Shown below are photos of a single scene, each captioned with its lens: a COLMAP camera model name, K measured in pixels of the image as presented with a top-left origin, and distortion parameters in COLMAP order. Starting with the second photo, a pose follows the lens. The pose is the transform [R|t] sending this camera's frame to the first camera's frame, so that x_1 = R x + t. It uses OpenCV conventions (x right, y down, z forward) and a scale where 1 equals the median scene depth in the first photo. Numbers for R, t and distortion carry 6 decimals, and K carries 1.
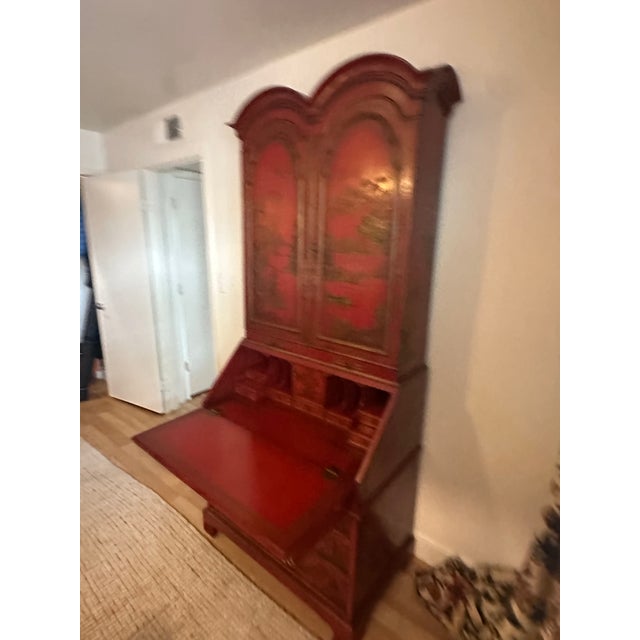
lens RADIAL K [[356.2, 0, 316.7], [0, 356.2, 322.2], [0, 0, 1]] dist [-0.004398, 0.001368]
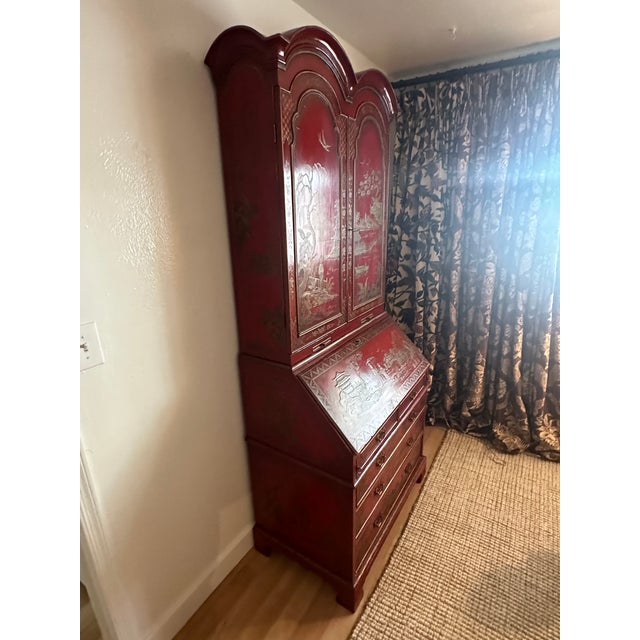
lens RADIAL K [[356.2, 0, 319.8], [0, 356.2, 318.3], [0, 0, 1]] dist [-0.004398, 0.001368]
pose [[-0.111151, -0.295493, 0.948857, -1.009660], [0.245535, 0.917009, 0.314337, -0.288294], [-0.962994, 0.267916, -0.029373, 1.119957]]
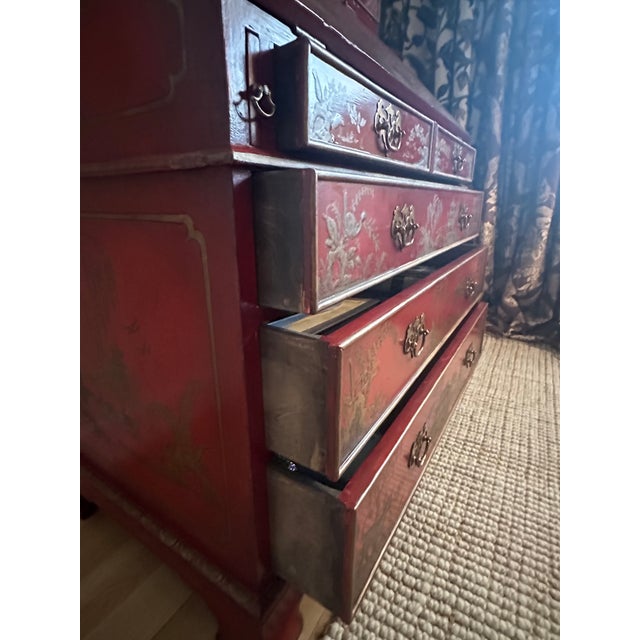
lens RADIAL K [[356.2, 0, 305.8], [0, 356.2, 319.1], [0, 0, 1]] dist [-0.004398, 0.001368]
pose [[-0.100752, -0.324346, 0.940558, -0.554110], [0.230027, 0.912160, 0.339194, 0.353402], [-0.967955, 0.250528, -0.017294, 1.112647]]
